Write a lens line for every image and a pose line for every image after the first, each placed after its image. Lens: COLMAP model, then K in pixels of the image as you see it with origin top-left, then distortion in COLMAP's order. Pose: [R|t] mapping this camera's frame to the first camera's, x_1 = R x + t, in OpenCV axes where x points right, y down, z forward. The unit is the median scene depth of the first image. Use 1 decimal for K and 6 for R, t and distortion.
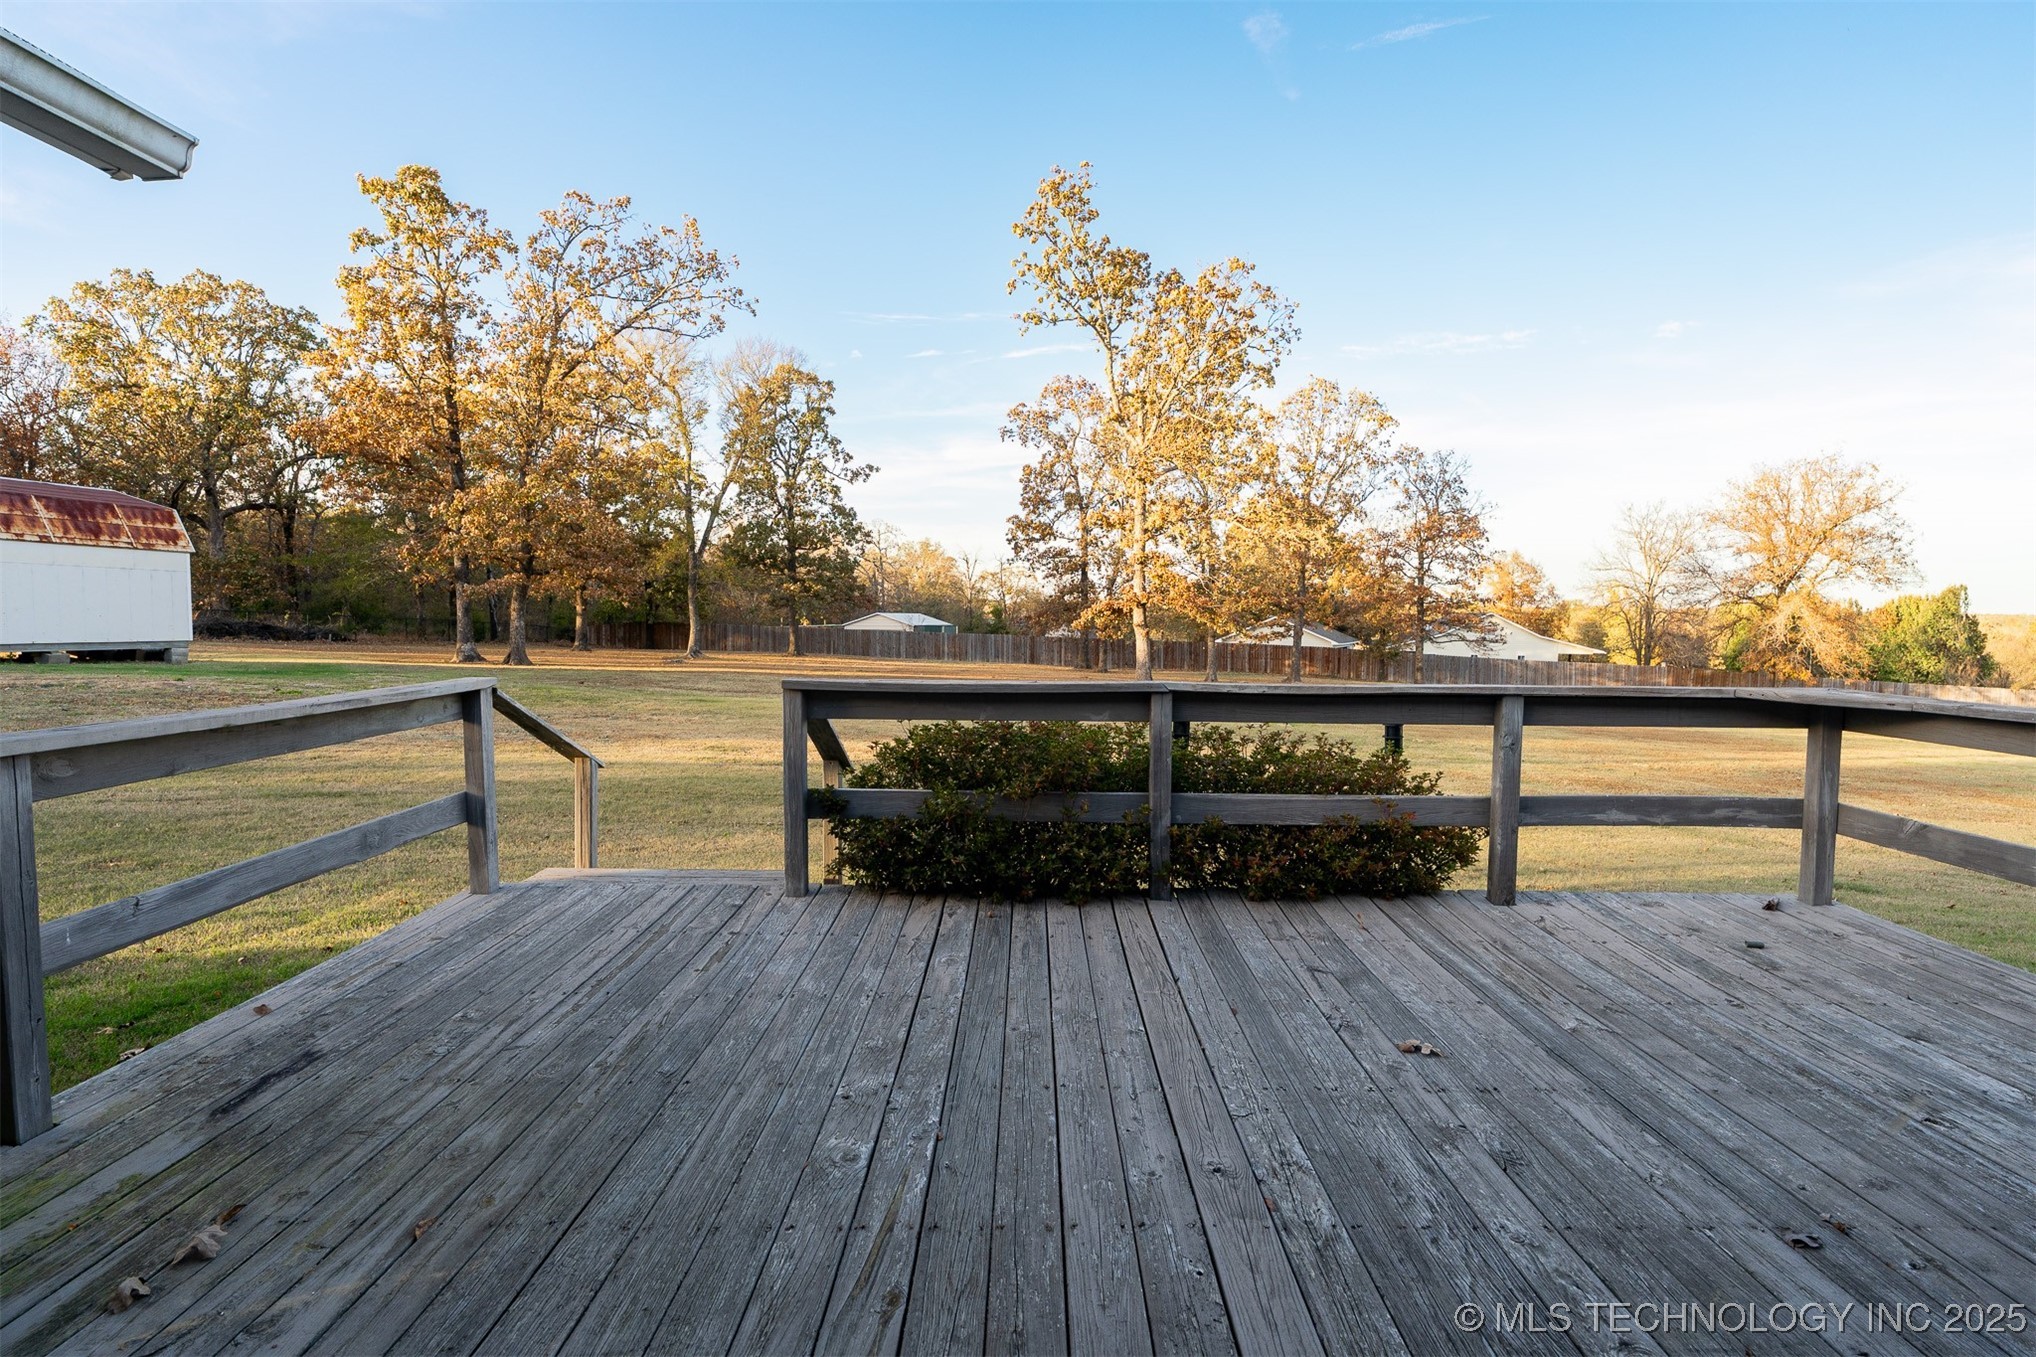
lens RADIAL K [[967.9, 0, 1016.2], [0, 967.9, 675.4], [0, 0, 1]] dist [-0.013061, 0.002967]
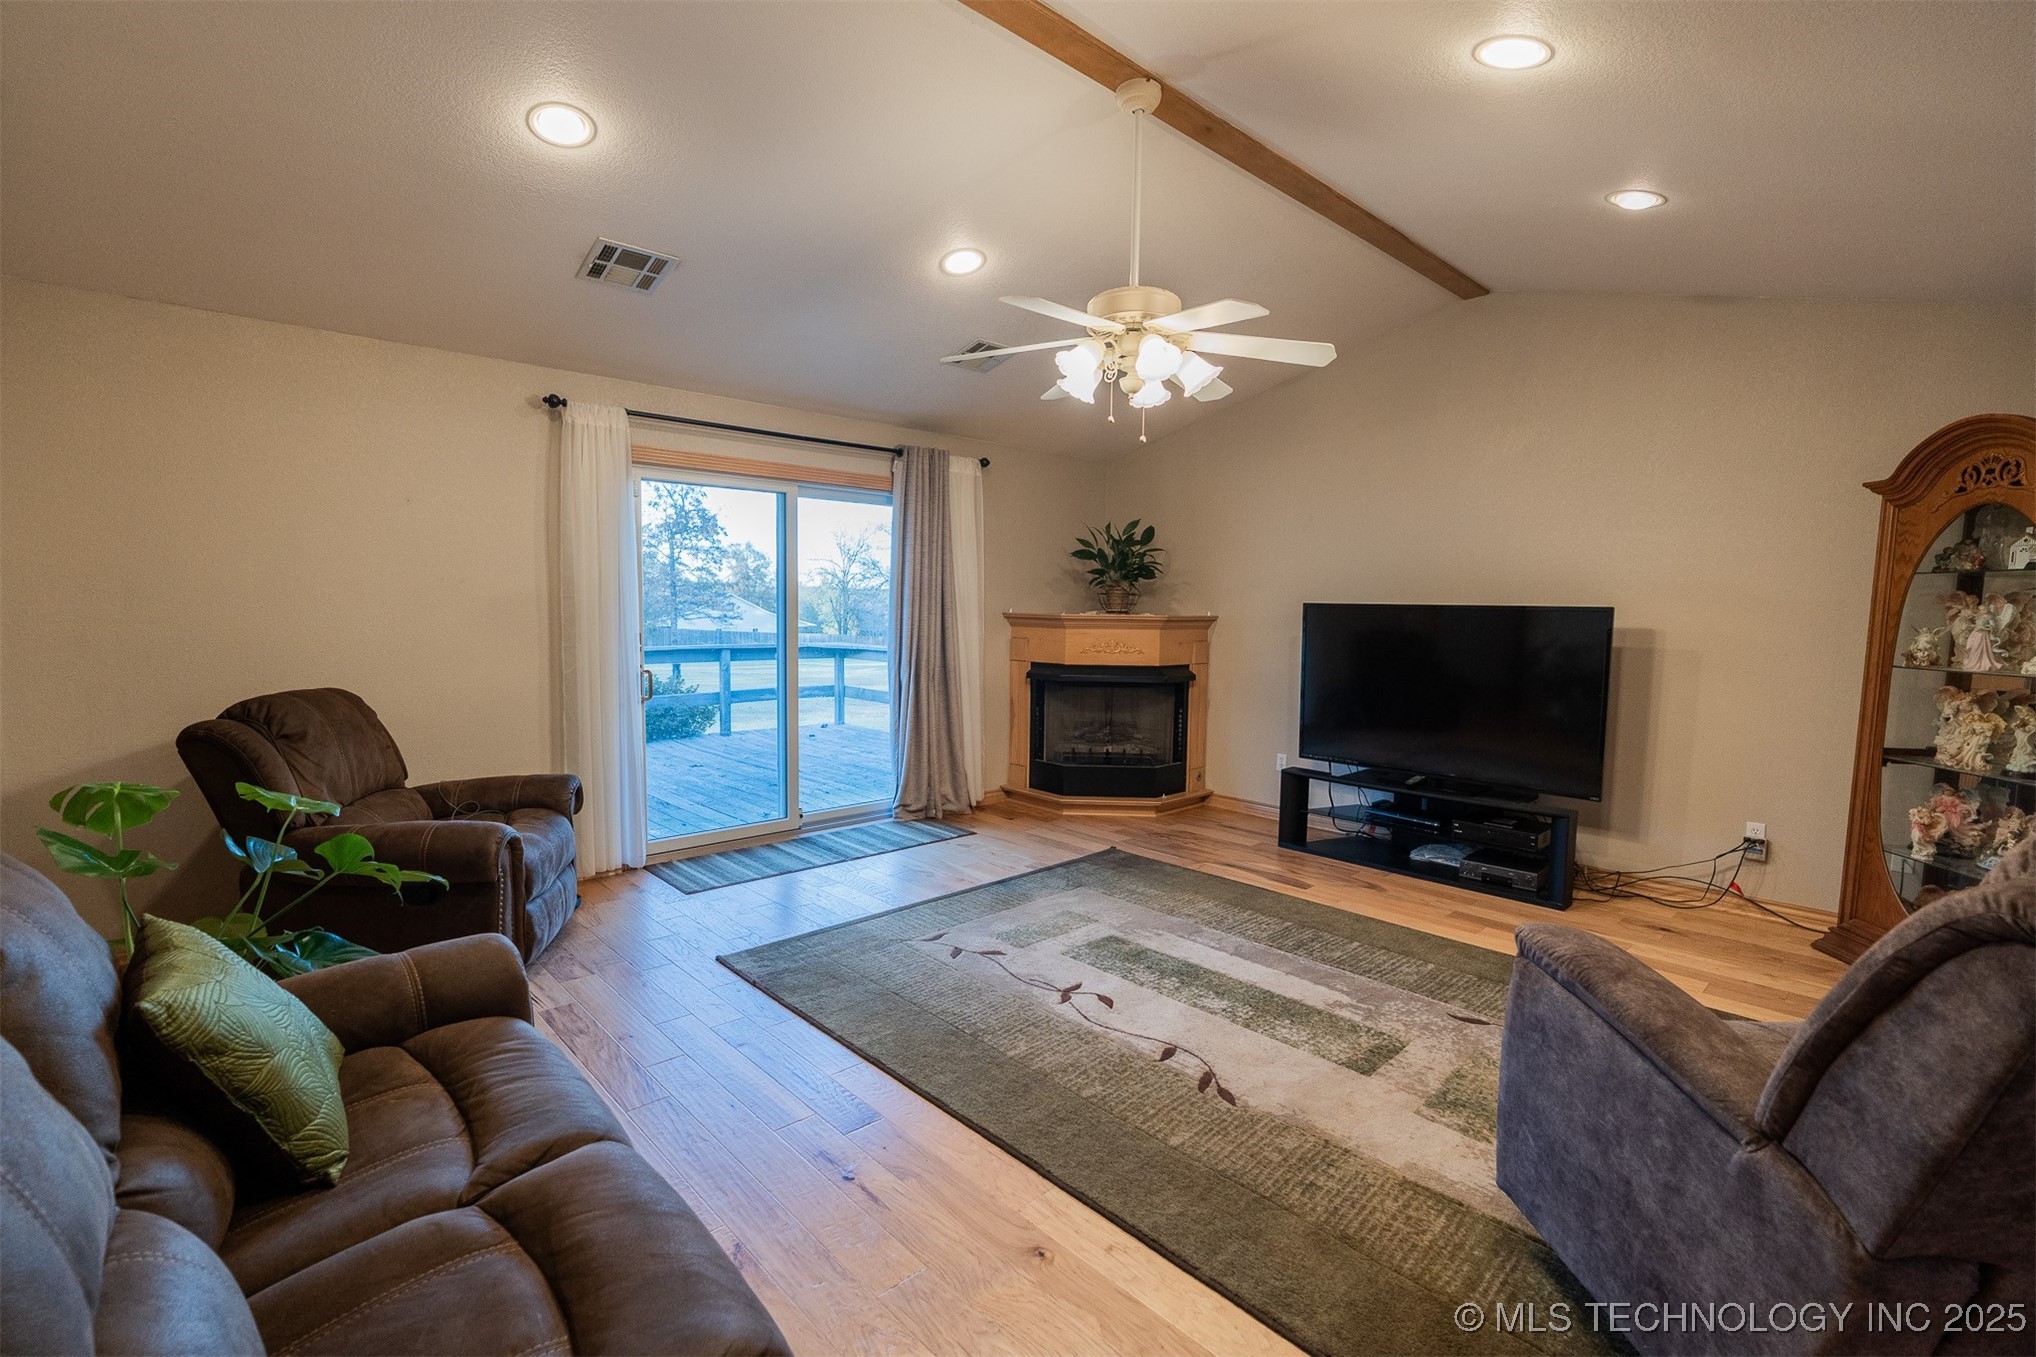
lens RADIAL K [[909.4, 0, 1021.9], [0, 909.4, 675.6], [0, 0, 1]] dist [-0.015288, 0.001023]
pose [[0.721909, -0.050406, 0.690150, -0.503462], [0.029786, 0.998683, 0.041784, 0.014267], [-0.691347, -0.009607, 0.722459, -1.112292]]
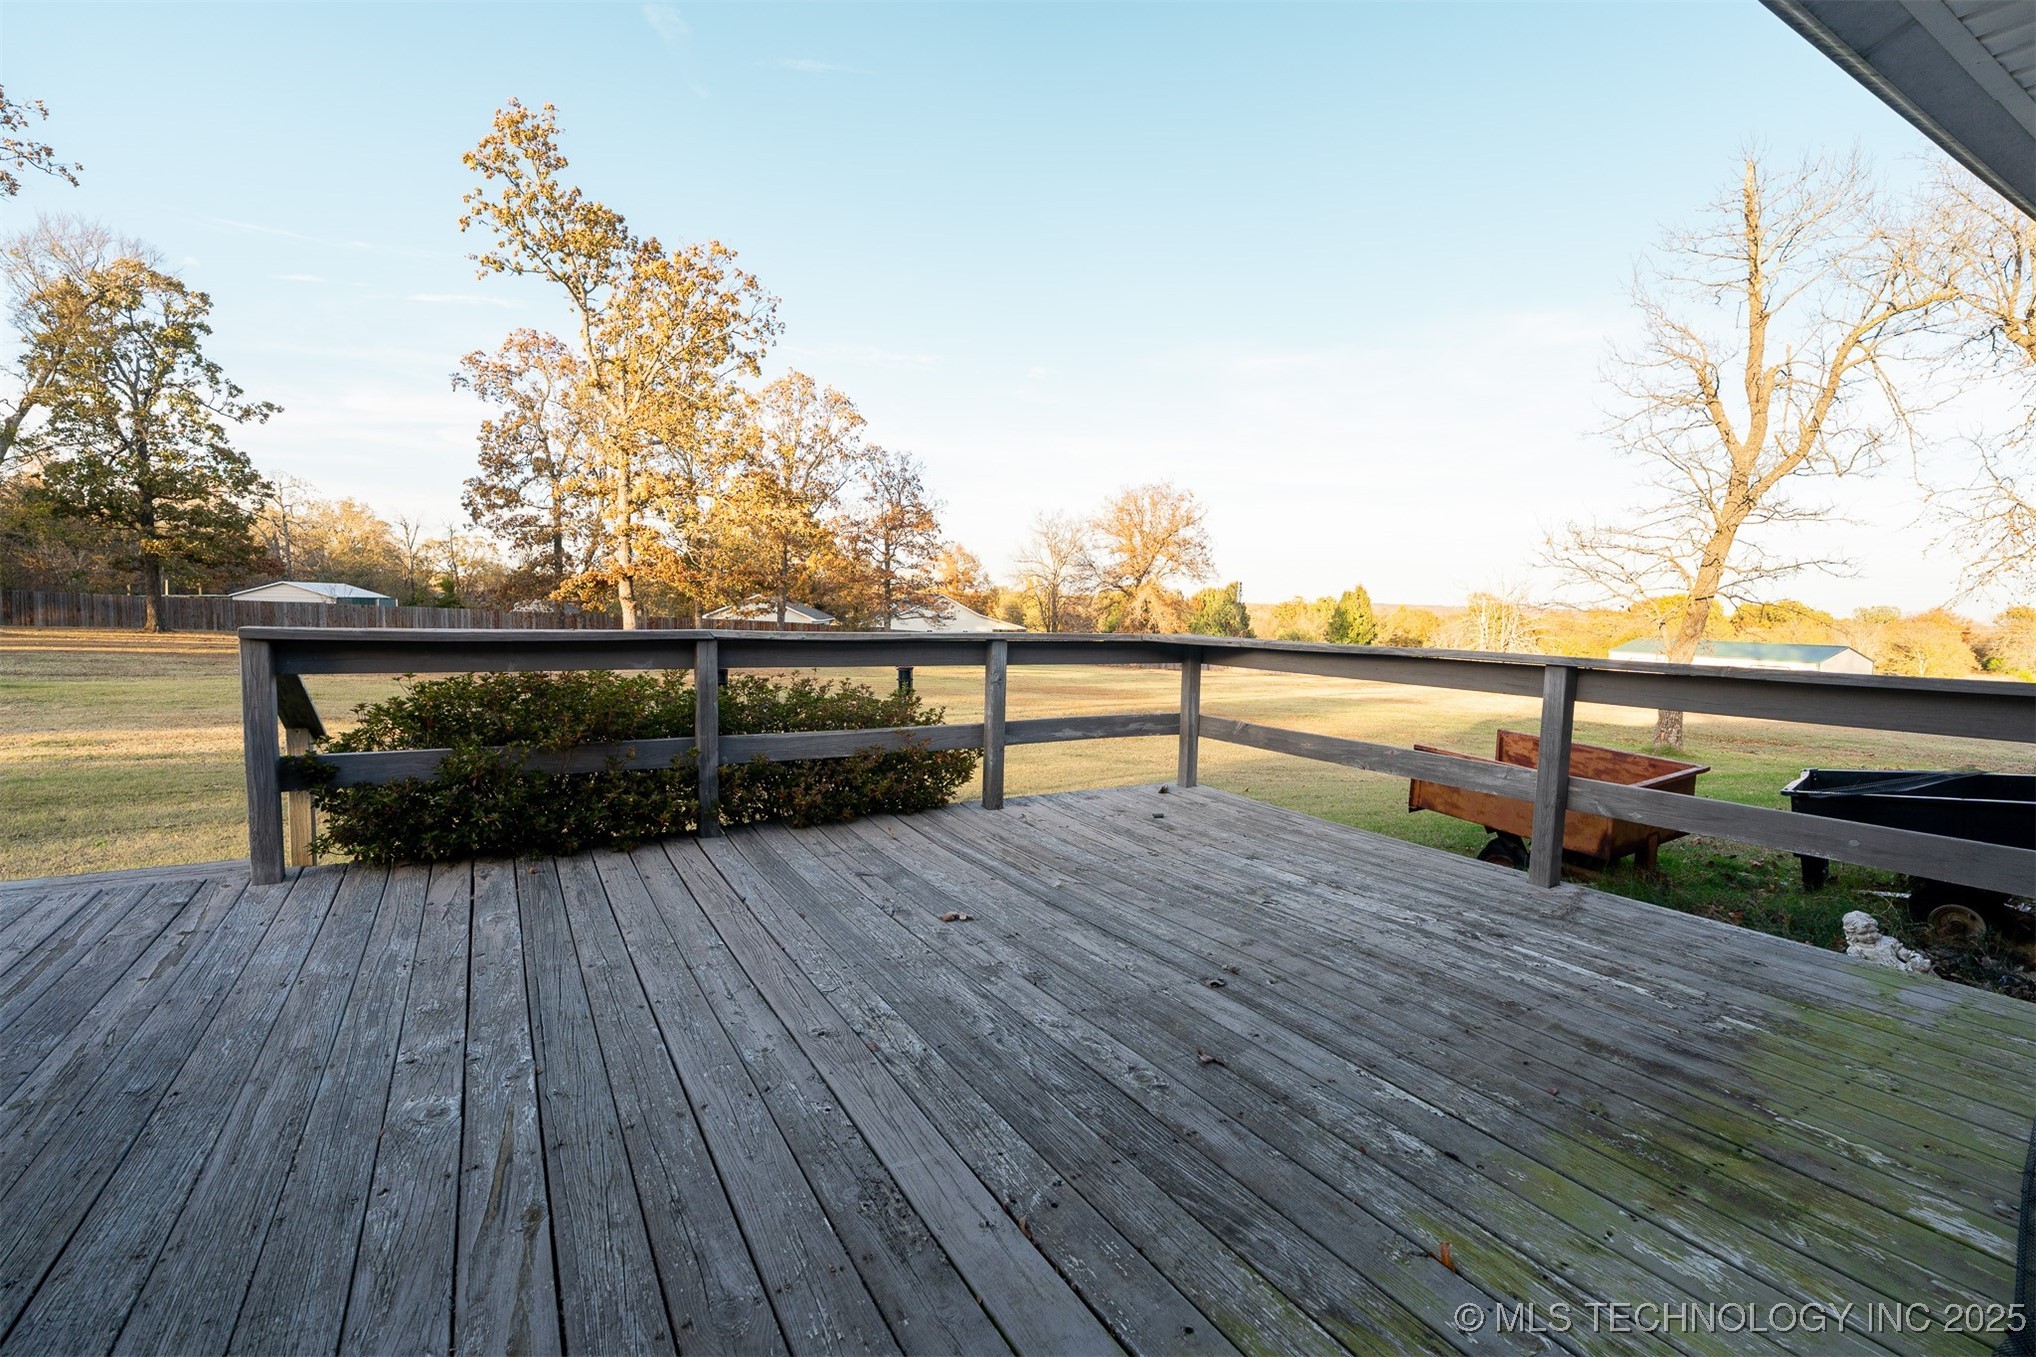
lens RADIAL K [[909.4, 0, 1021.9], [0, 909.4, 675.6], [0, 0, 1]] dist [-0.015288, 0.001023]
pose [[0.853921, -0.026575, 0.519723, -0.067231], [0.012896, 0.999469, 0.029918, 0.030463], [-0.520242, -0.018845, 0.853811, -0.014799]]
